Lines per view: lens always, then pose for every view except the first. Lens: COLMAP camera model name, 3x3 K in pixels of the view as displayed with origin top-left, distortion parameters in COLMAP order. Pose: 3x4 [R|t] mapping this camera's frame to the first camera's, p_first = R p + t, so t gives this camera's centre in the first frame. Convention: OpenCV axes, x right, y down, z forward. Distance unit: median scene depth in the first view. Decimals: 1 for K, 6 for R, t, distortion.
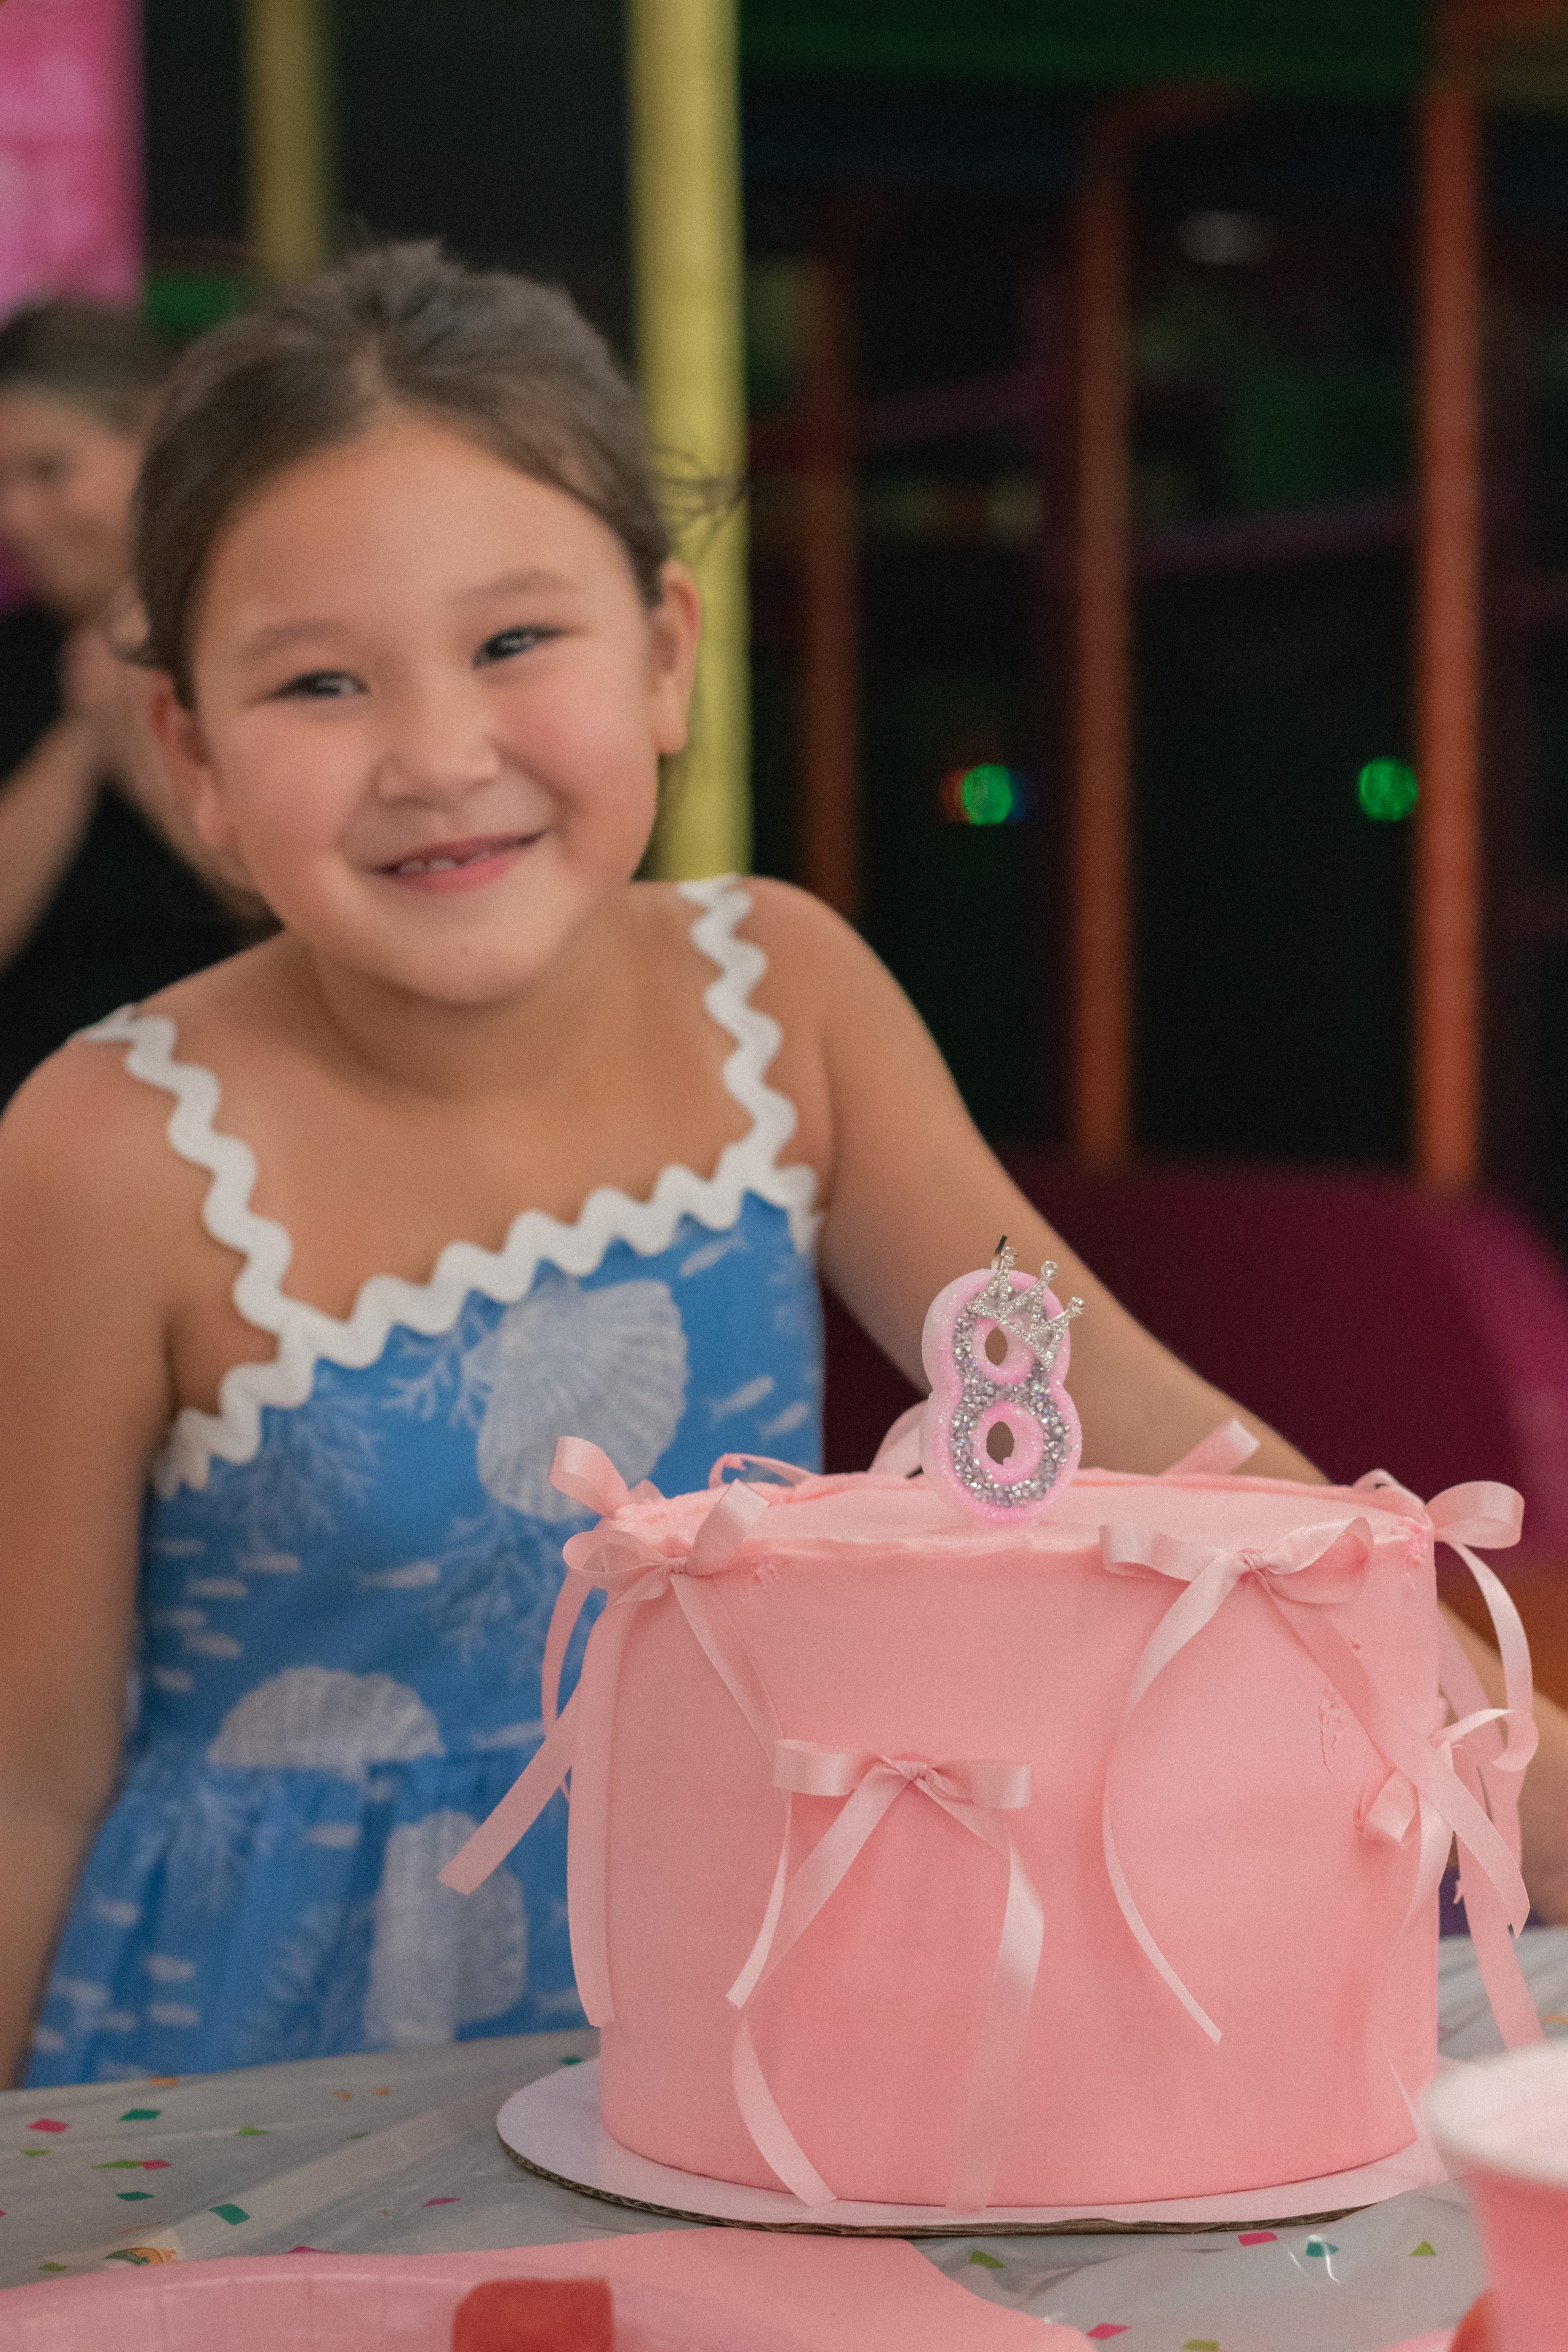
lens RADIAL K [[5439.0, 0, 784.0], [0, 5439.0, 1176.0], [0, 0, 1]] dist [0.072894, -0.149301]
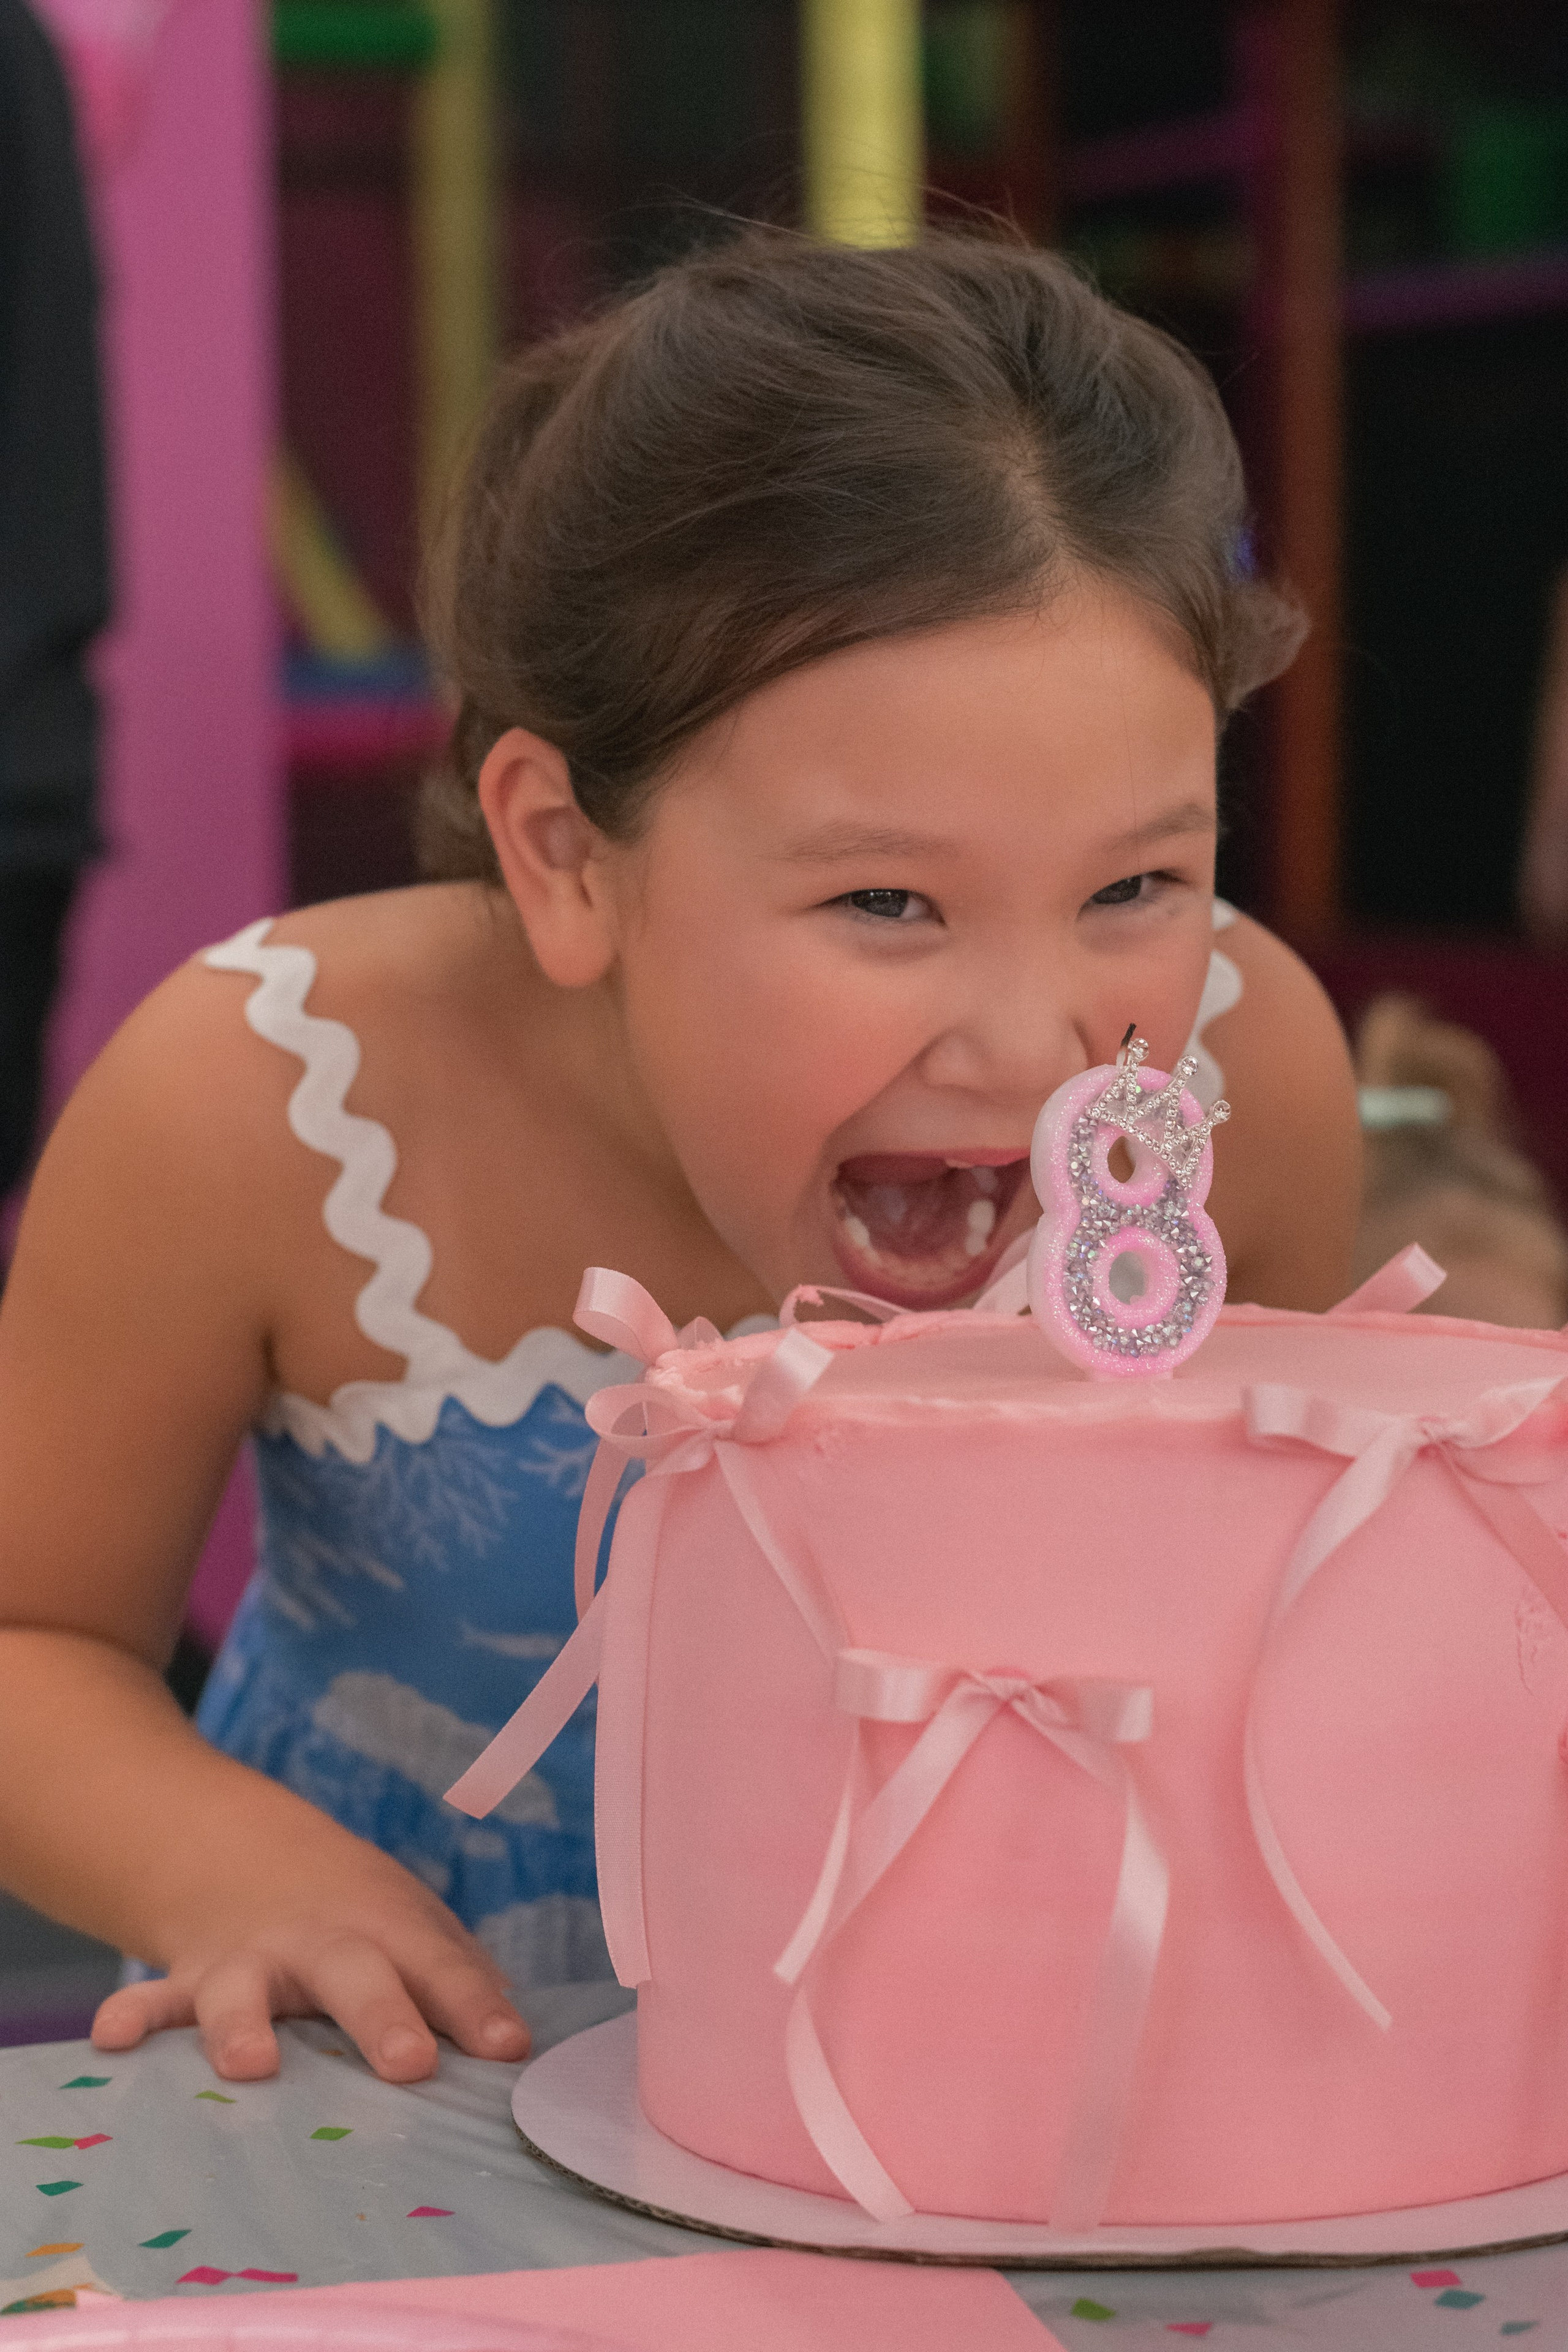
lens RADIAL K [[5439.0, 0, 784.0], [0, 5439.0, 1176.0], [0, 0, 1]] dist [0.072894, -0.149301]
pose [[0.999299, 0.003312, -0.037292, 0.019146], [-0.001773, 0.999148, 0.041227, 0.000228], [0.037396, -0.041132, 0.998454, 0.186779]]
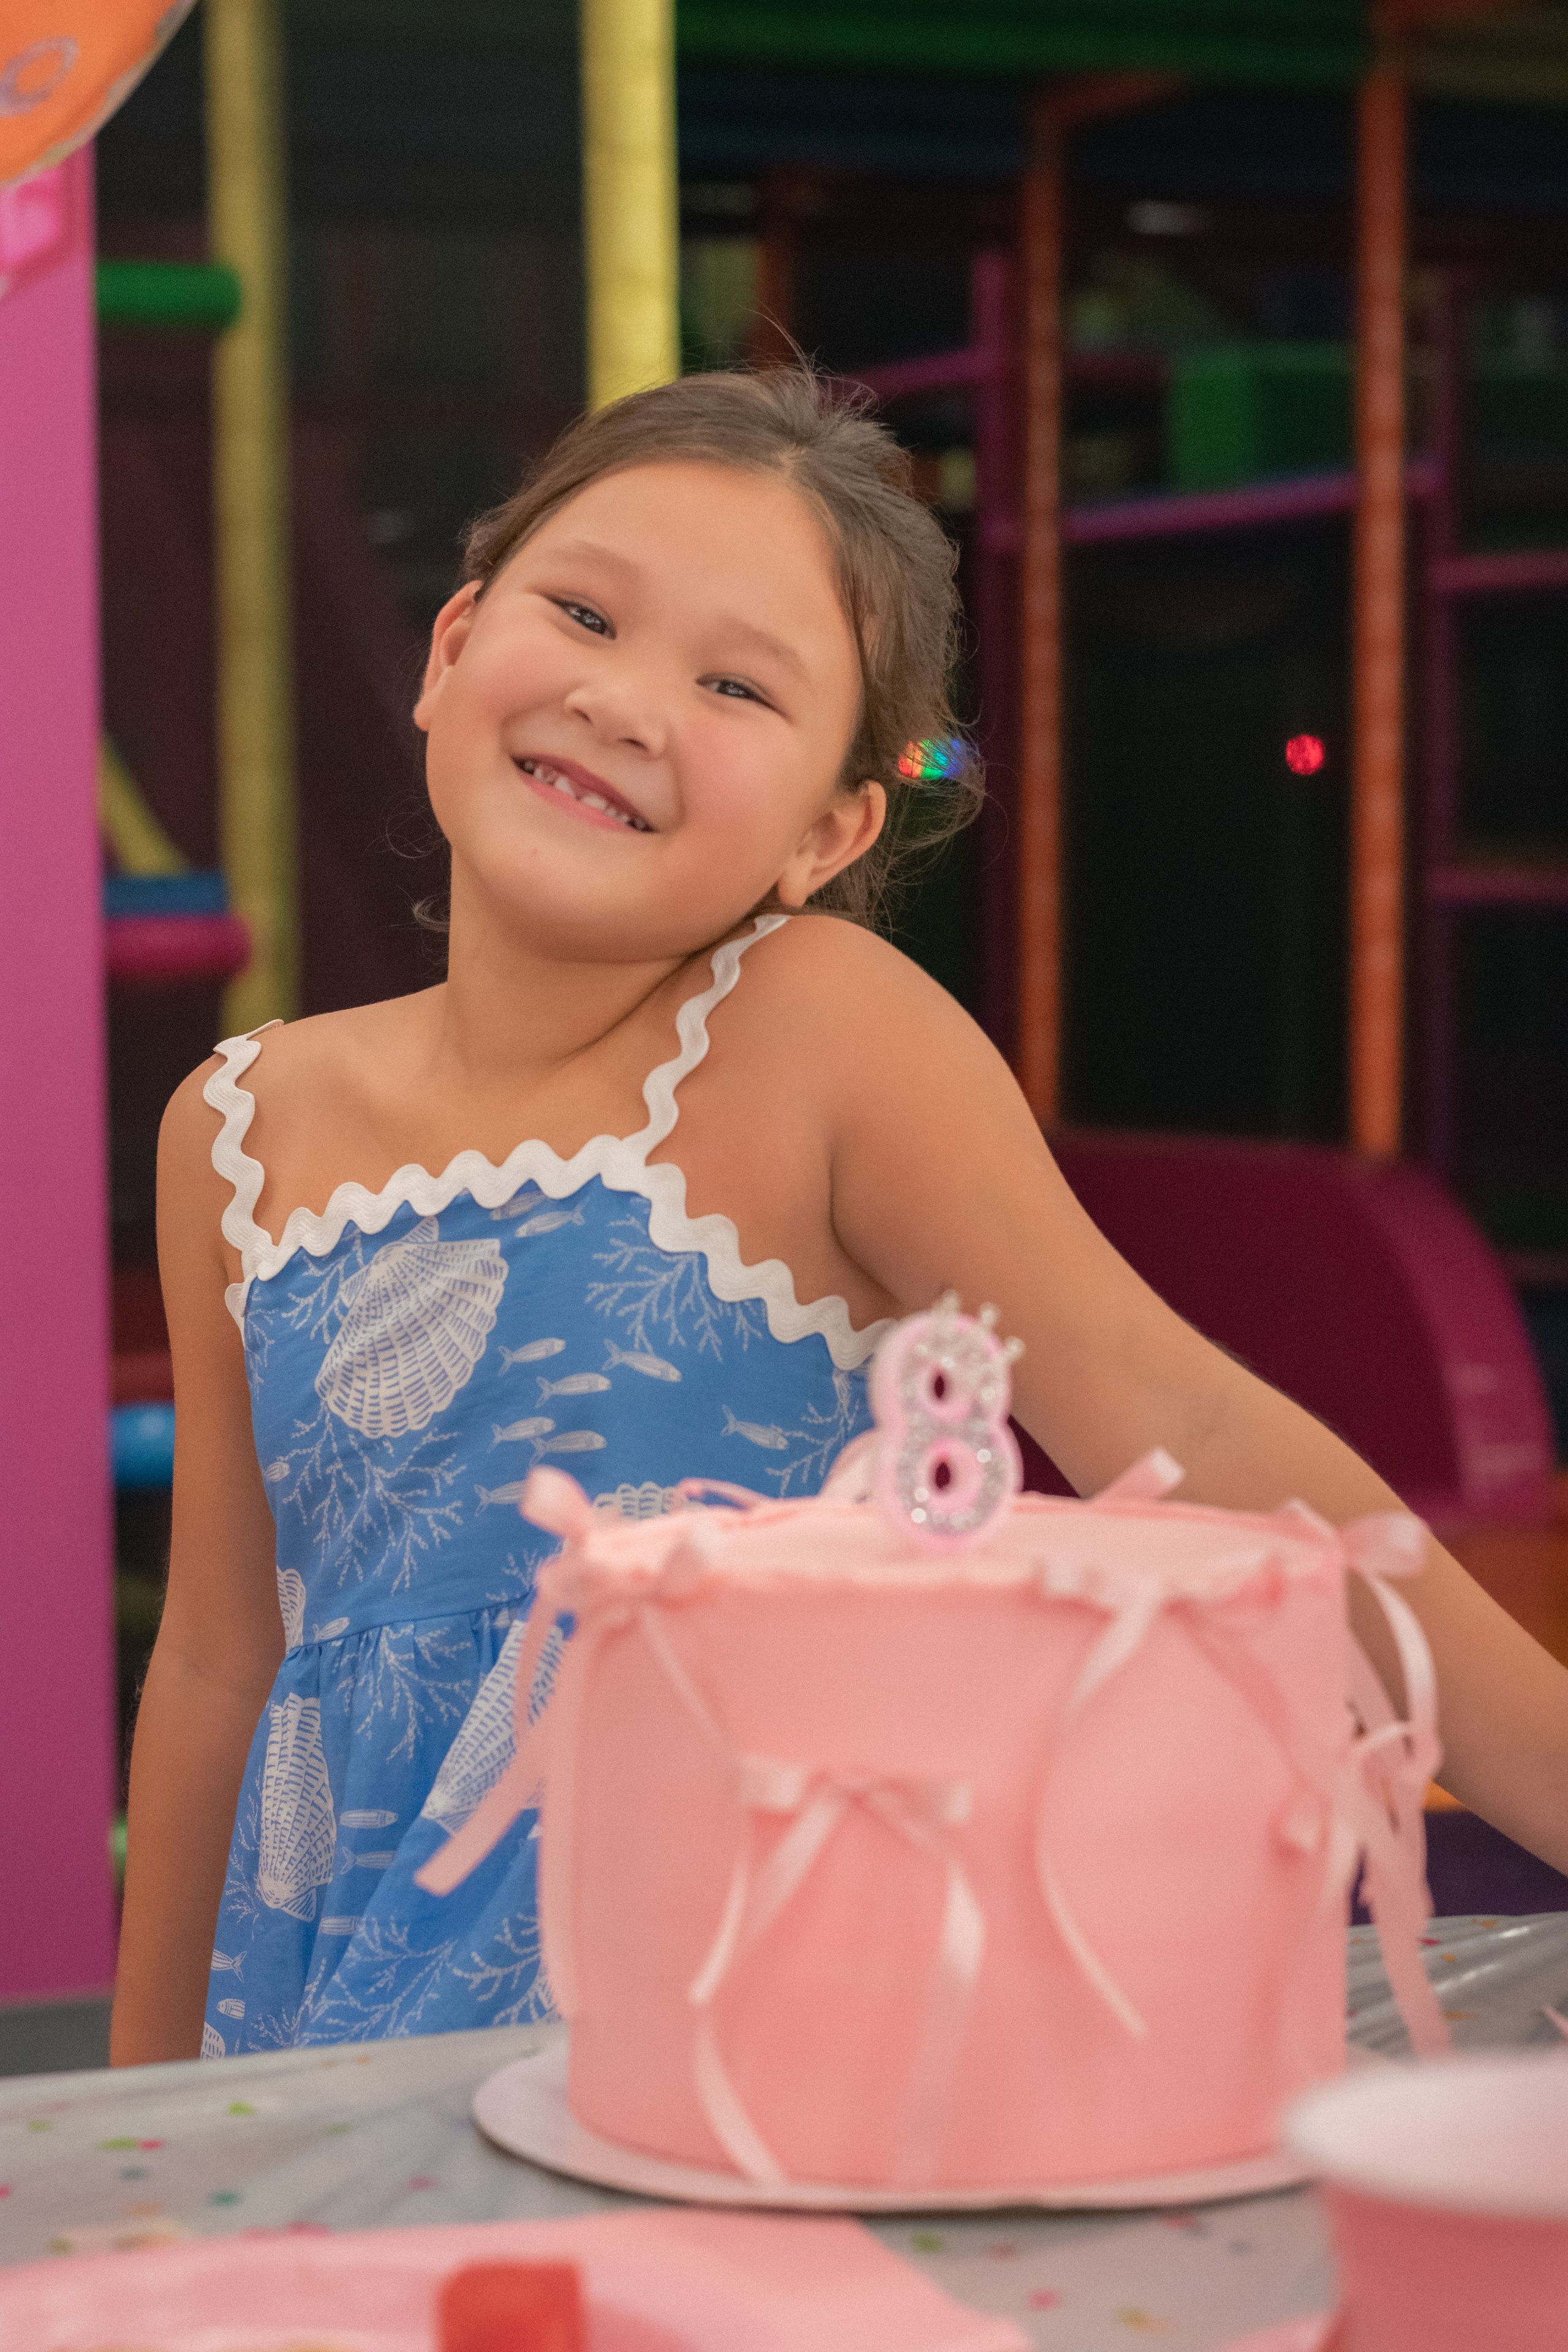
lens RADIAL K [[5439.0, 0, 784.0], [0, 5439.0, 1176.0], [0, 0, 1]] dist [0.072894, -0.149301]
pose [[0.999922, 0.003199, 0.012082, -0.004970], [-0.003323, 0.999942, 0.010251, -0.021706], [-0.012049, -0.010290, 0.999874, -0.076020]]
